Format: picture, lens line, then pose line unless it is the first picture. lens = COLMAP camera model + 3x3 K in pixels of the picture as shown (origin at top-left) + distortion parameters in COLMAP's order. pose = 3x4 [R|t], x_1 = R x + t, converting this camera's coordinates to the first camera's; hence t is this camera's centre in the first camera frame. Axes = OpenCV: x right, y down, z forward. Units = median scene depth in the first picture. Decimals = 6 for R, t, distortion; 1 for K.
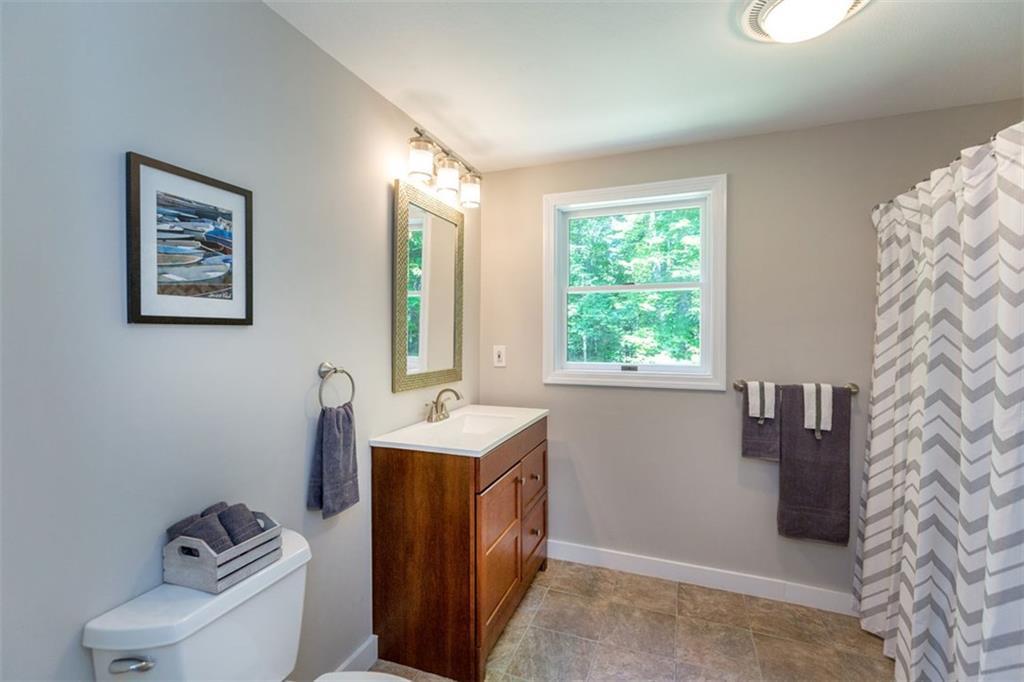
lens RADIAL K [[465.7, 0, 510.2], [0, 465.7, 336.6], [0, 0, 1]] dist [0.001048, -0.000085]
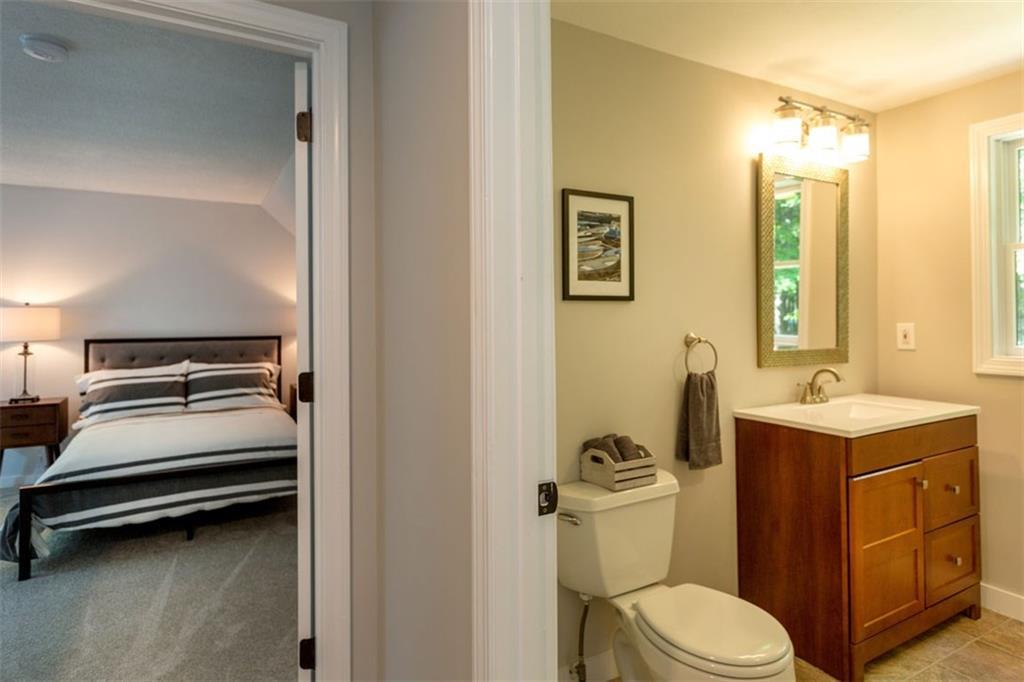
lens RADIAL K [[582.8, 0, 504.6], [0, 582.8, 310.5], [0, 0, 1]] dist [0.002454, -0.003528]
pose [[0.767141, -0.008520, -0.641422, 0.146839], [0.000199, 0.999915, -0.013044, 0.016703], [0.641479, 0.009879, 0.767077, -0.335482]]
